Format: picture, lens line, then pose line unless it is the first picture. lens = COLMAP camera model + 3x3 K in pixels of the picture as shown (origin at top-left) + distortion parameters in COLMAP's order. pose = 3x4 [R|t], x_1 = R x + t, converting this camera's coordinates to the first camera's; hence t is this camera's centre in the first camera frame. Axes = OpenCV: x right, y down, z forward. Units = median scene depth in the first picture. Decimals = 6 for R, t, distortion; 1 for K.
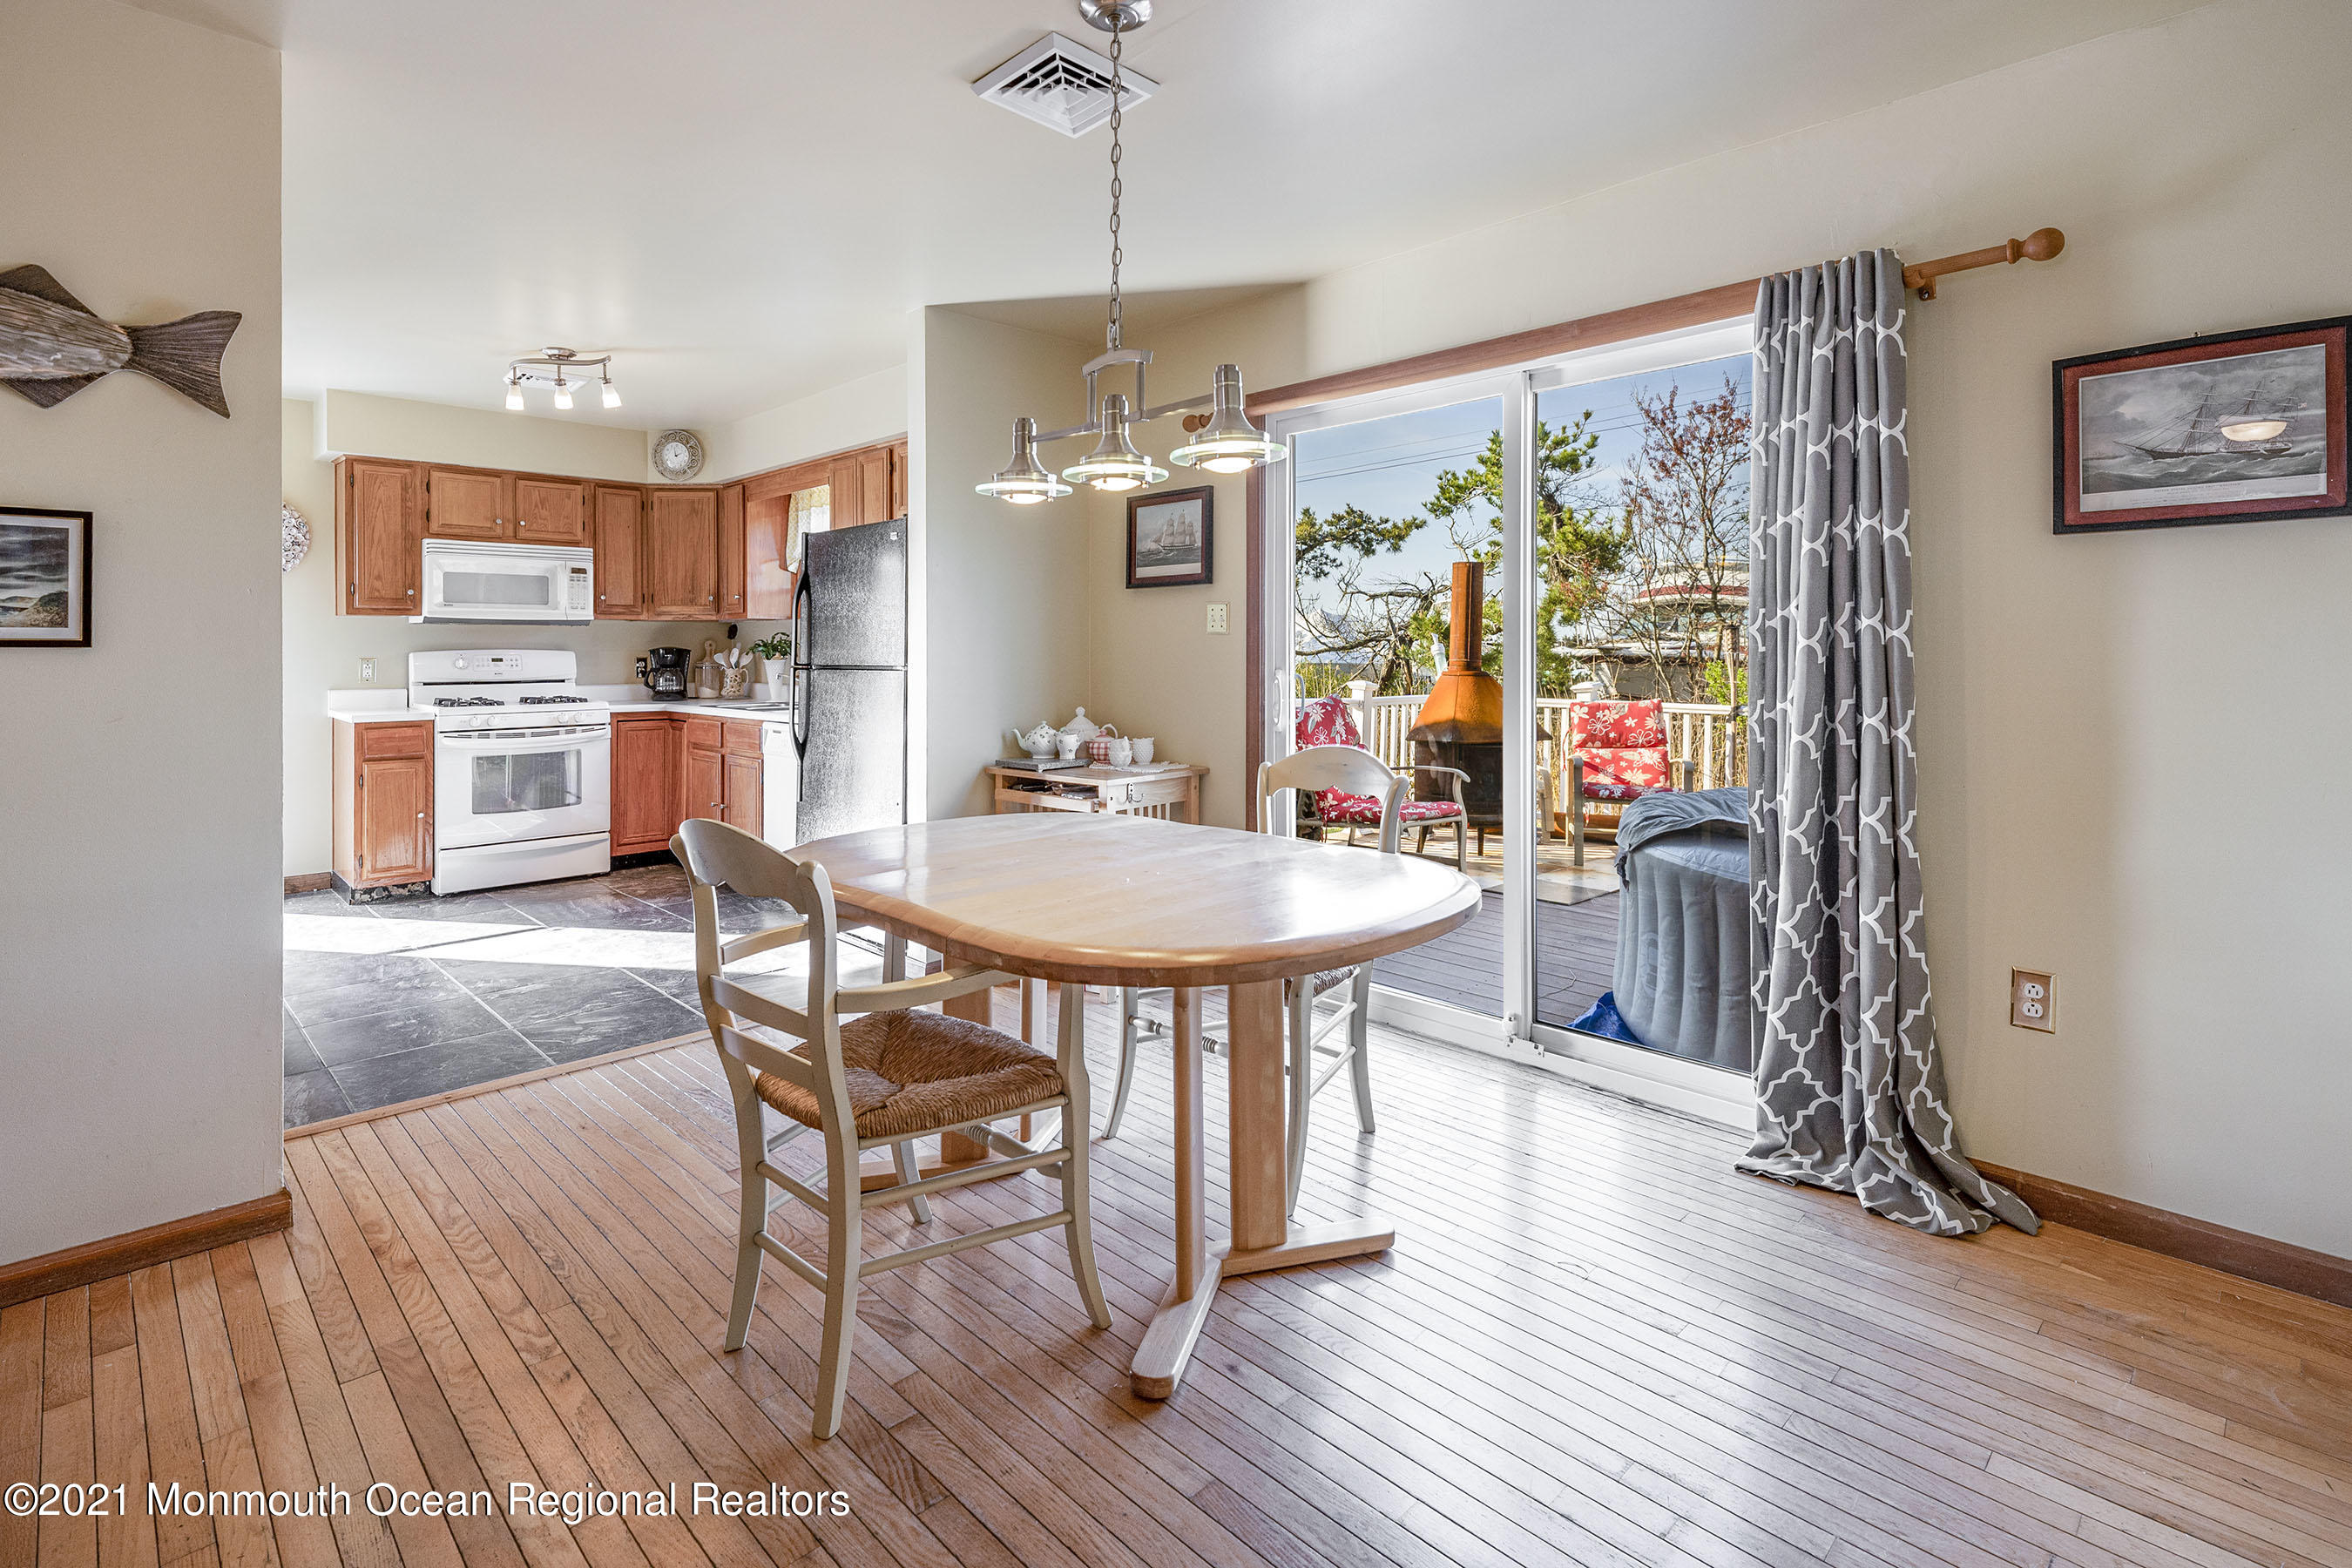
lens RADIAL K [[1079.0, 0, 1180.2], [0, 1079.0, 651.6], [0, 0, 1]] dist [-0.000083, -0.000195]
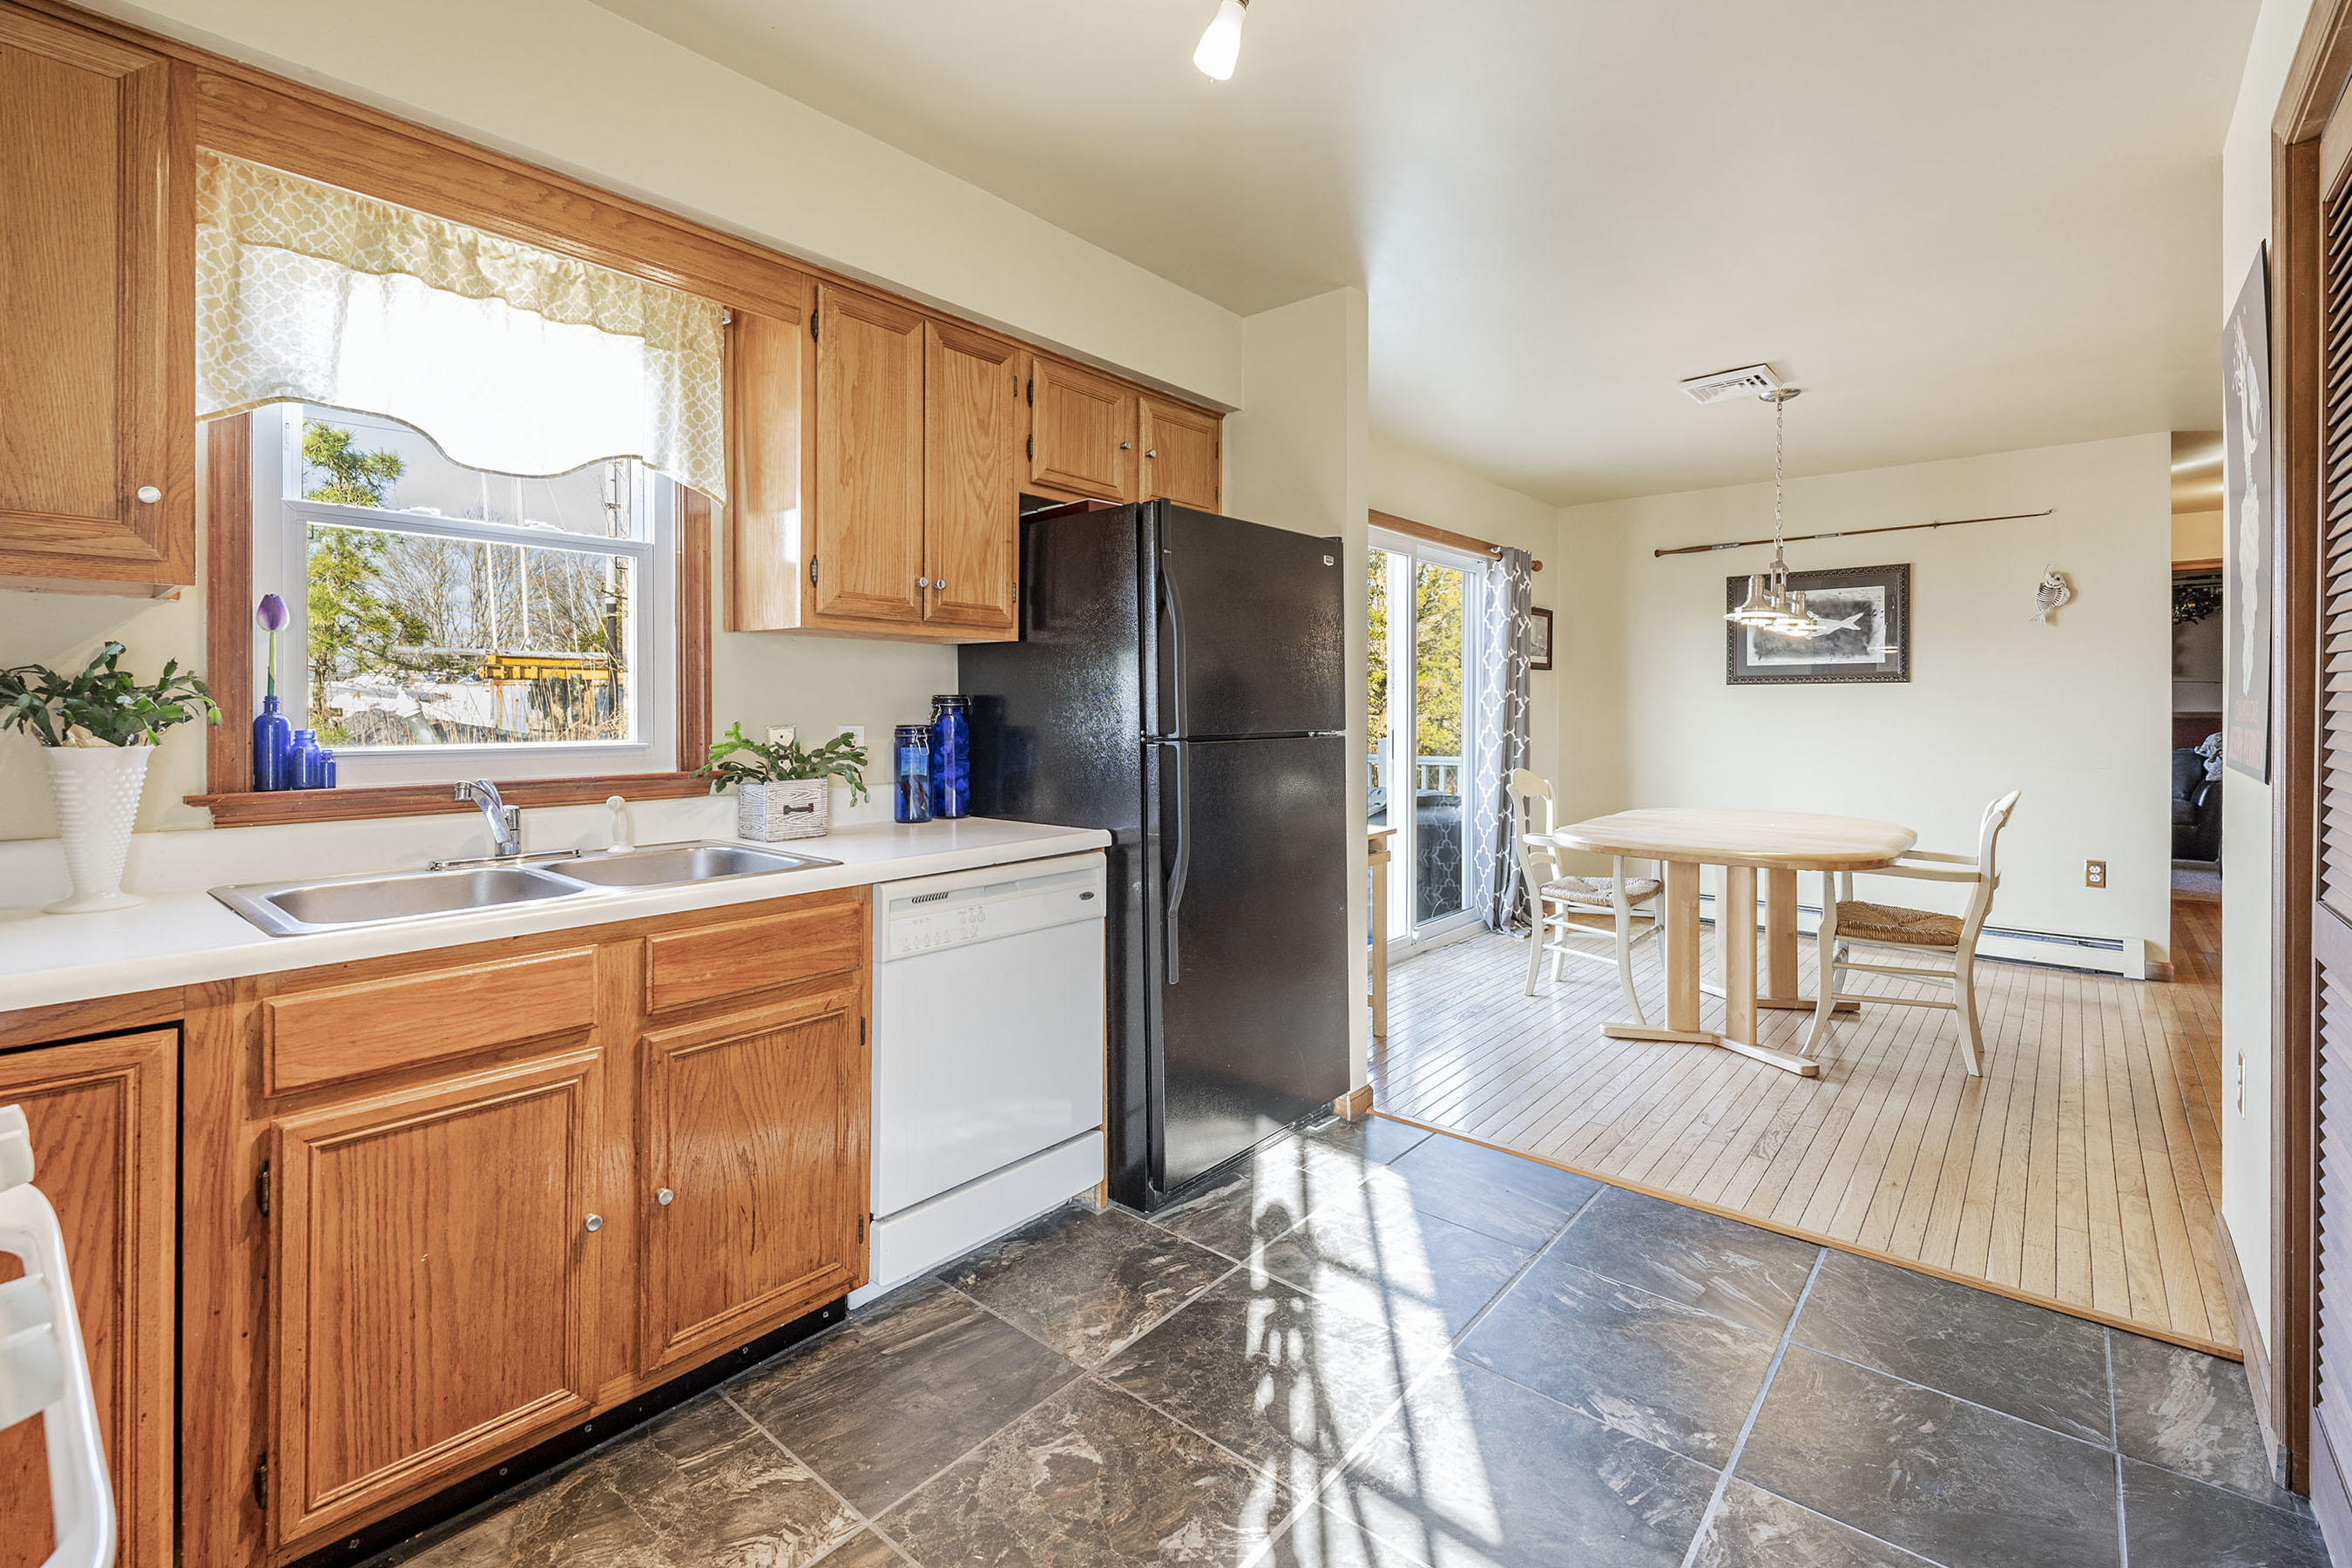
lens RADIAL K [[1042.8, 0, 1165.6], [0, 1042.8, 705.7], [0, 0, 1]] dist [0.021129, -0.014244]
pose [[-0.067071, 0.001906, 0.997746, -0.683472], [-0.000146, 0.999998, -0.001920, -0.001466], [-0.997748, -0.000274, -0.067070, 0.798867]]
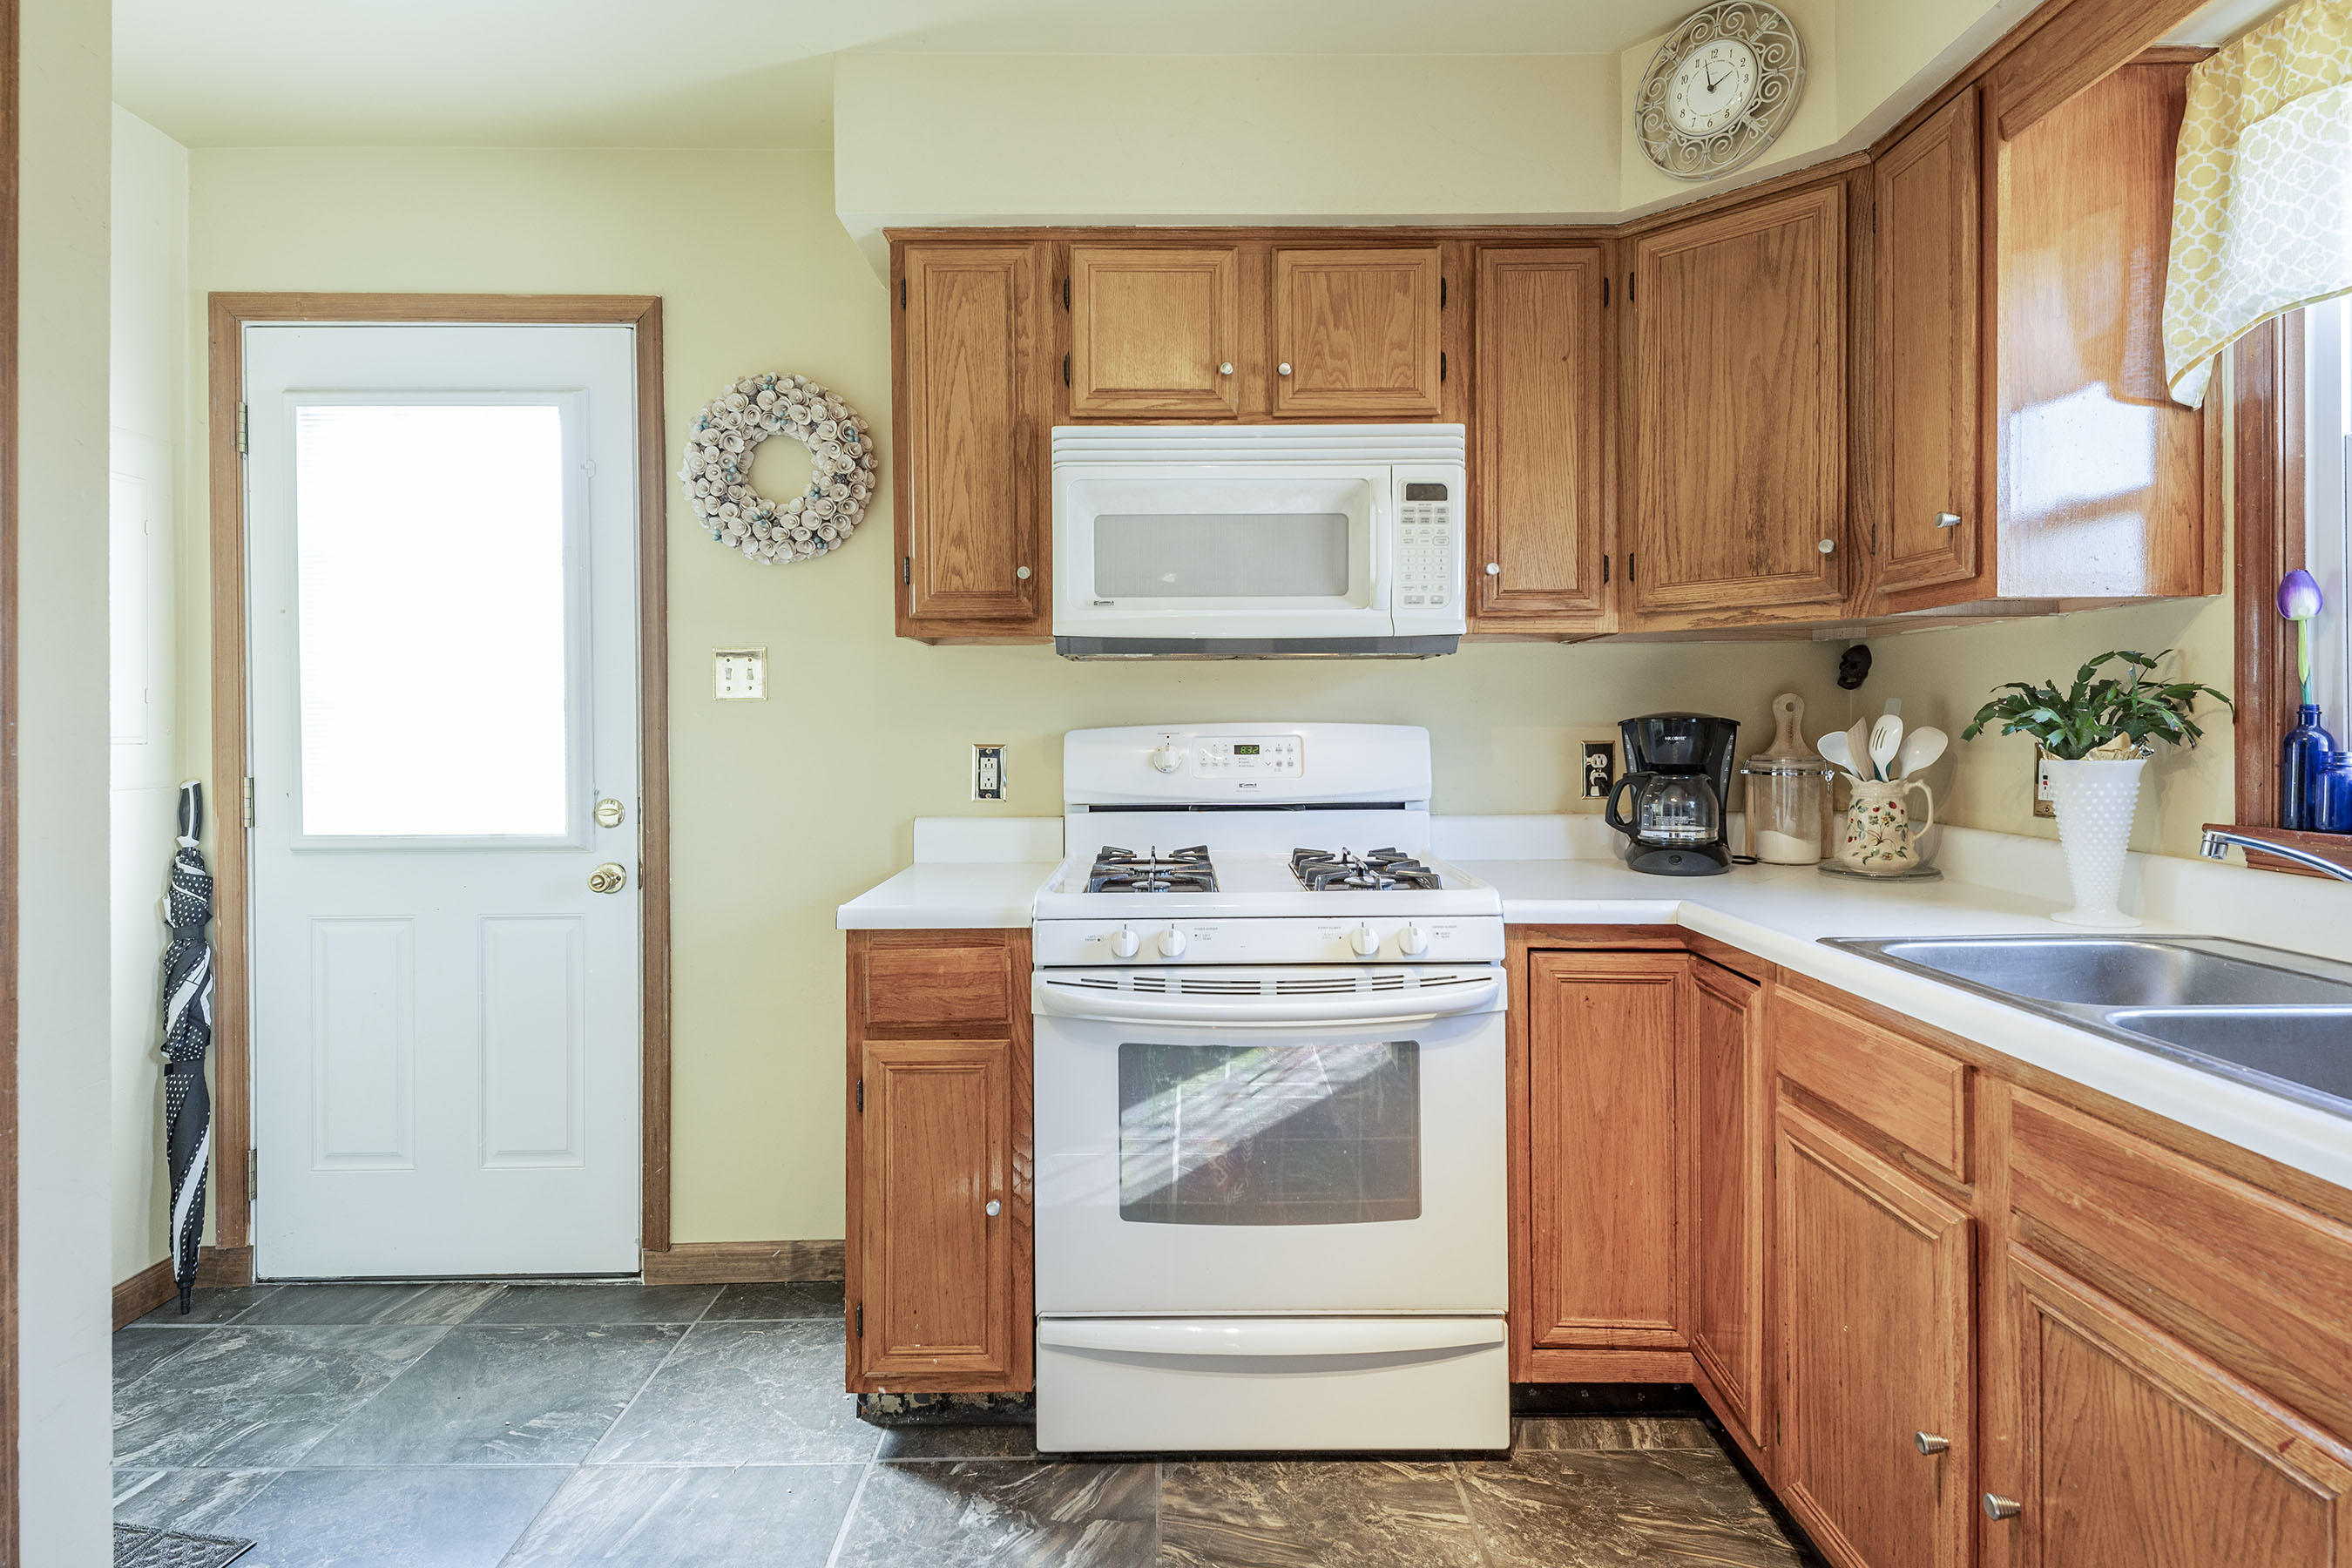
lens RADIAL K [[1218.7, 0, 1179.3], [0, 1218.7, 727.5], [0, 0, 1]] dist [0.042080, -0.029188]
pose [[0.704059, -0.000455, -0.710141, -0.336758], [0.003353, 0.999991, 0.002684, -0.001342], [0.710133, -0.004271, 0.704054, 0.669842]]
